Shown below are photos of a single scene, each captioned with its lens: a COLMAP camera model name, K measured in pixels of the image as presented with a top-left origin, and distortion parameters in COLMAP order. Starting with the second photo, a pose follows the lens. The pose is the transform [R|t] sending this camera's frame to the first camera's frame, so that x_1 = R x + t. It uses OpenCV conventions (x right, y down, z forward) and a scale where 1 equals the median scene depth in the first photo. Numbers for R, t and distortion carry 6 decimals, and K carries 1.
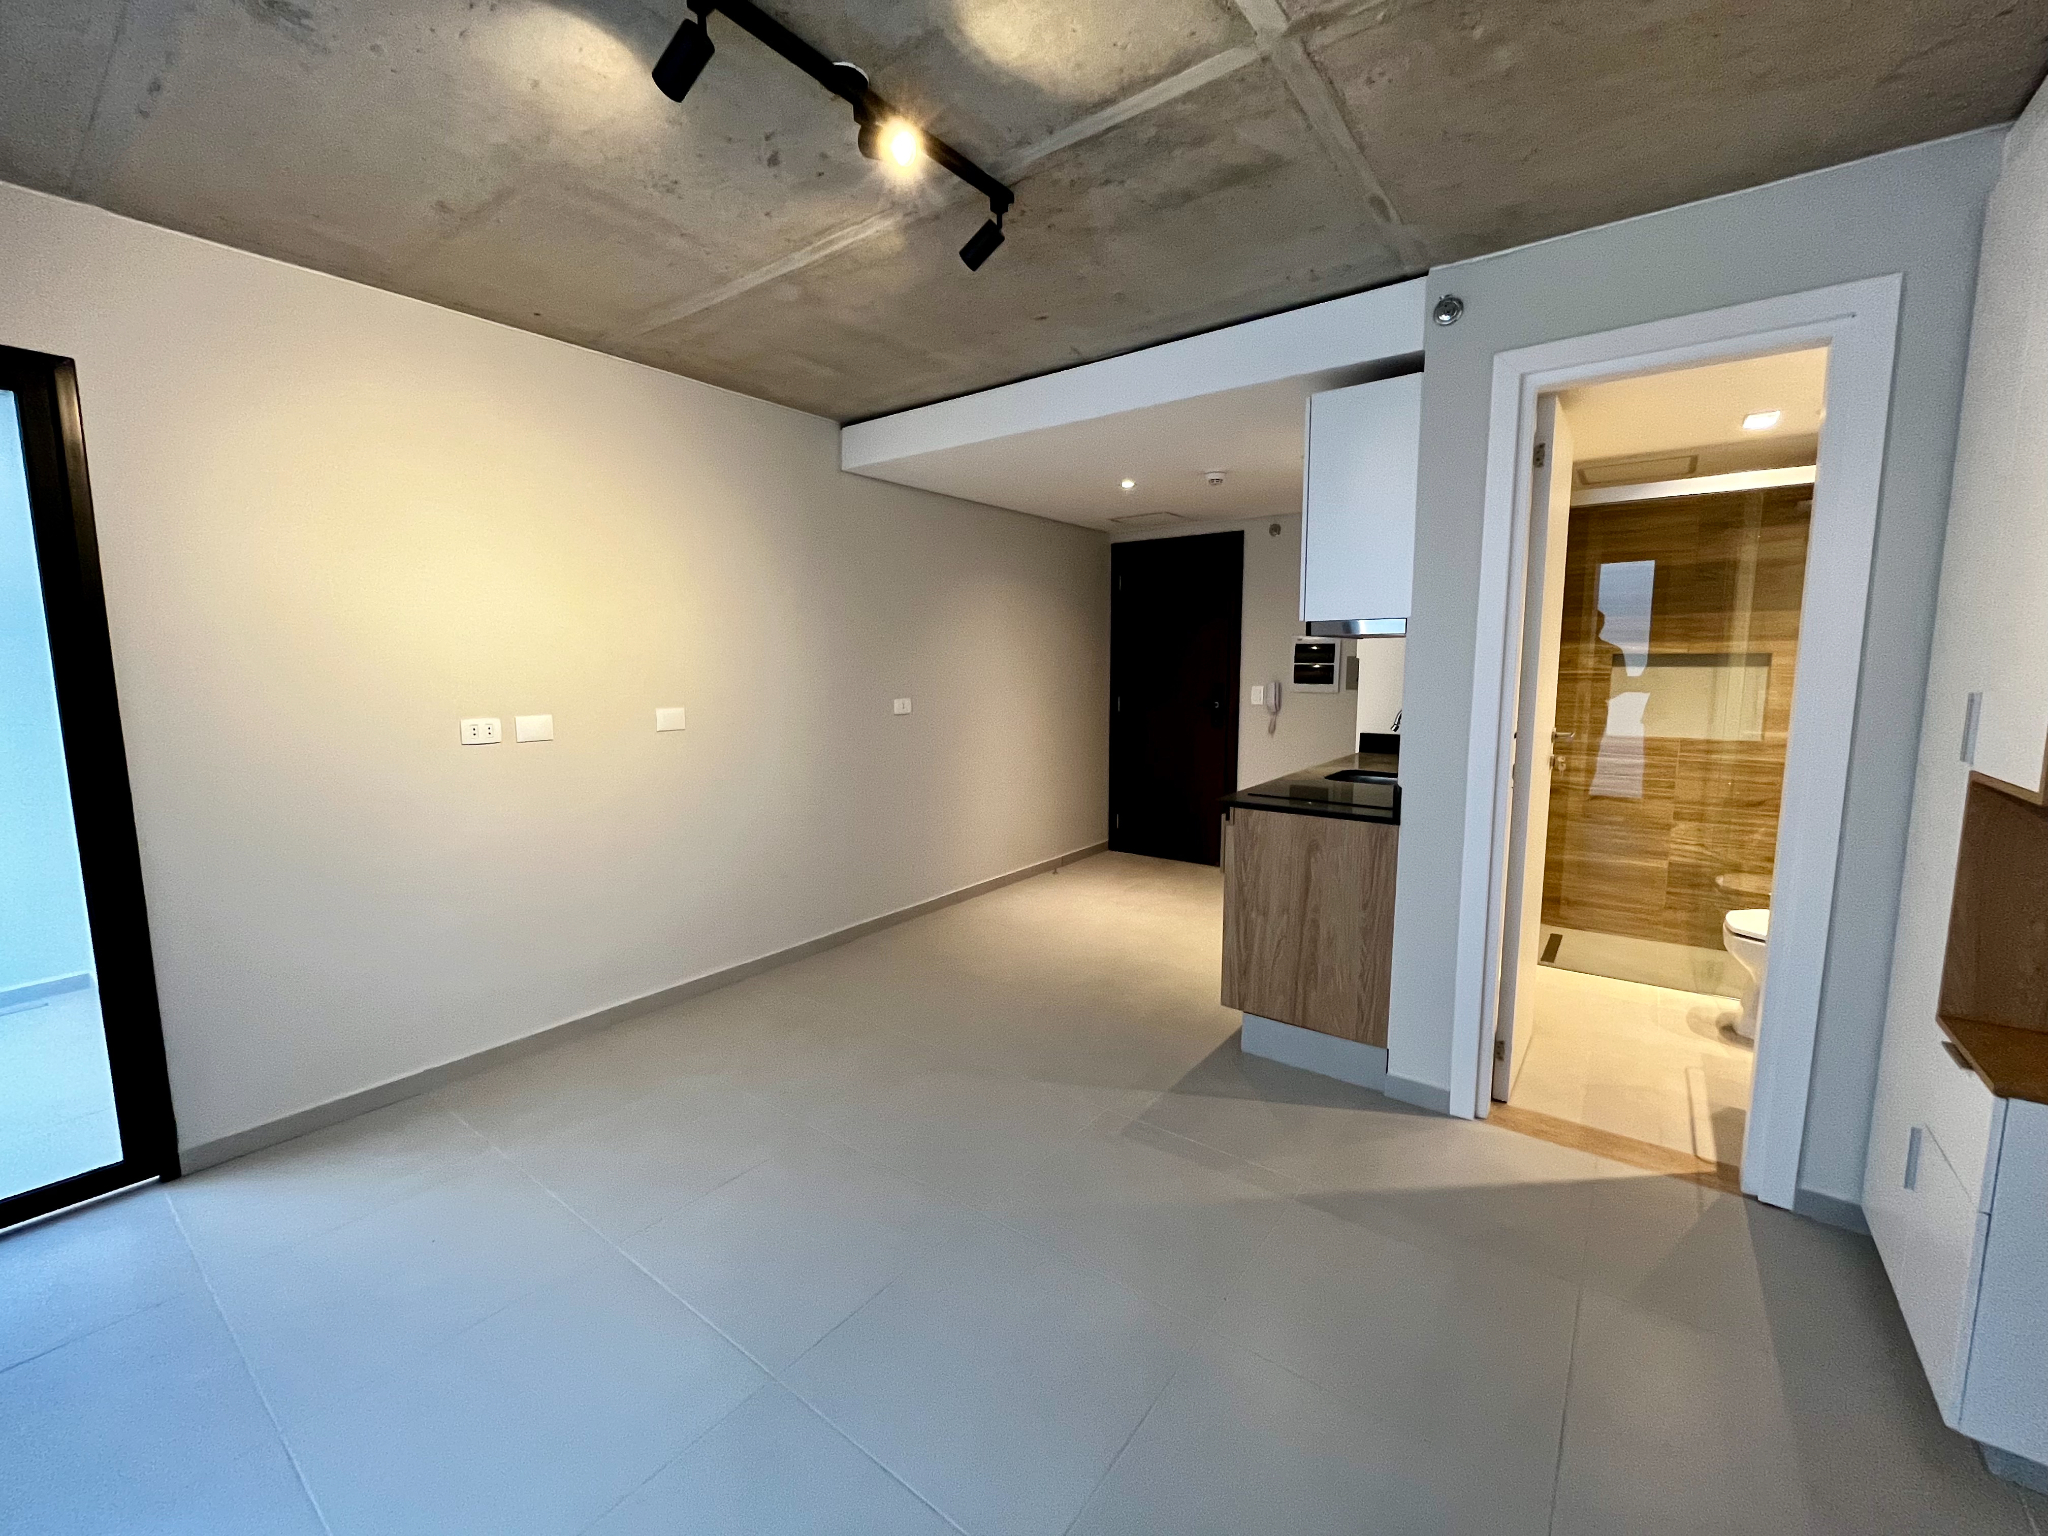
lens RADIAL K [[837.6, 0, 1024.0], [0, 837.6, 768.0], [0, 0, 1]] dist [-0.000661, 0.000309]
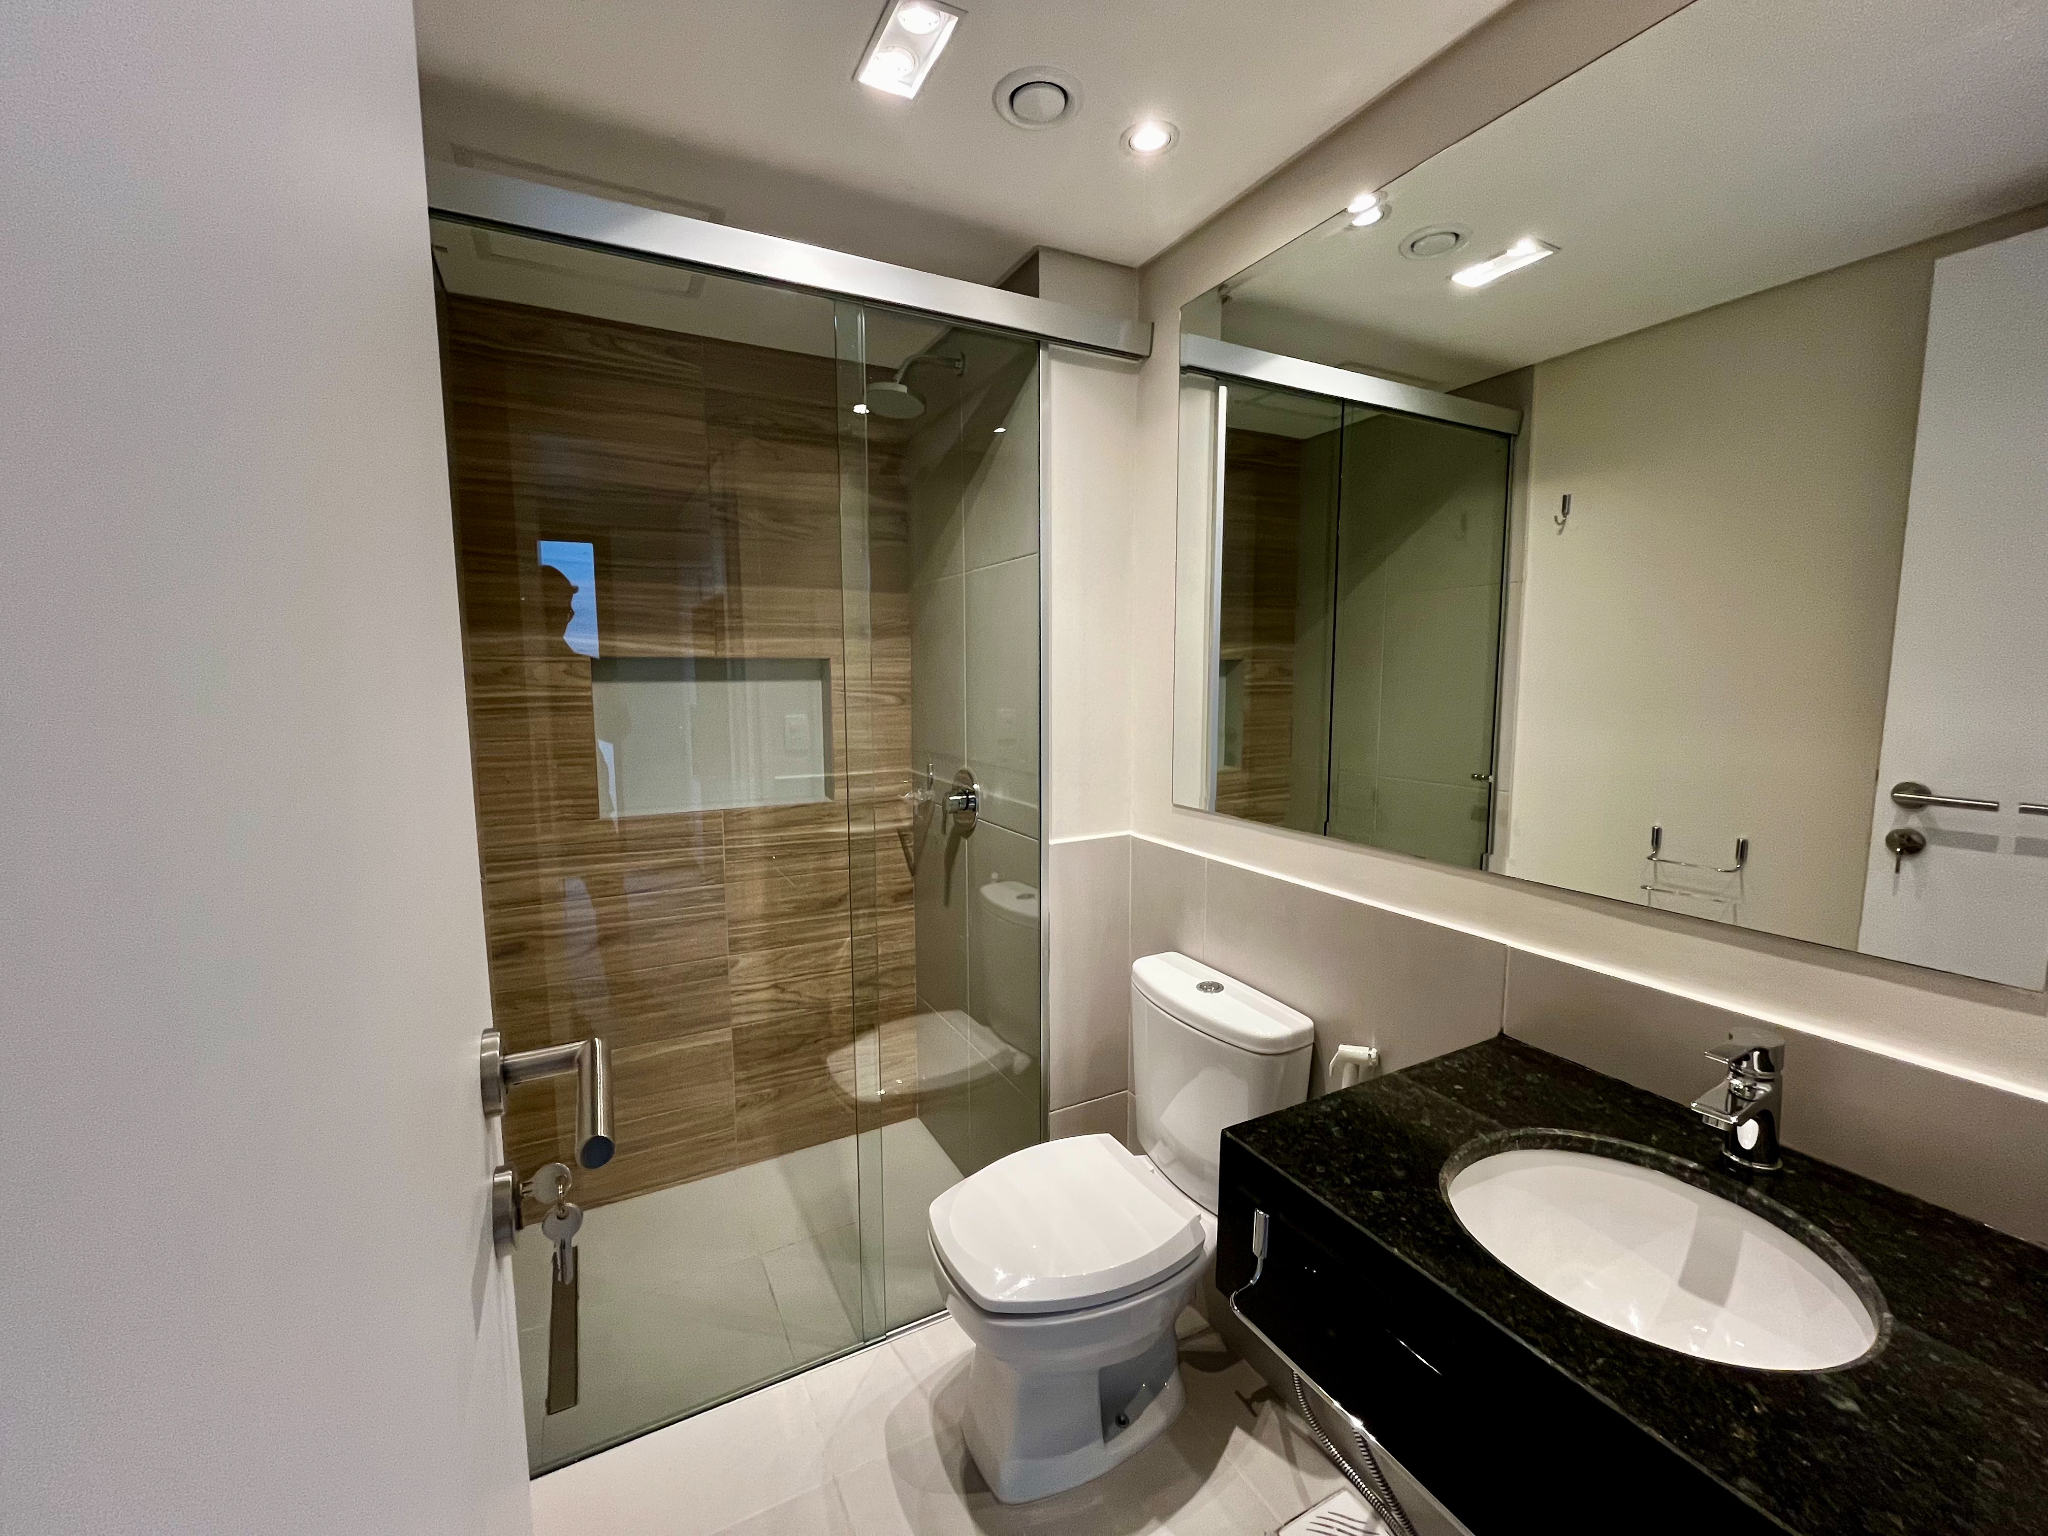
lens RADIAL K [[837.6, 0, 1024.0], [0, 837.6, 768.0], [0, 0, 1]] dist [-0.000661, 0.000309]
pose [[0.425267, -0.100500, 0.899471, 0.370177], [0.115434, 0.991722, 0.056231, -0.070887], [-0.897676, 0.079916, 0.433348, 0.573644]]
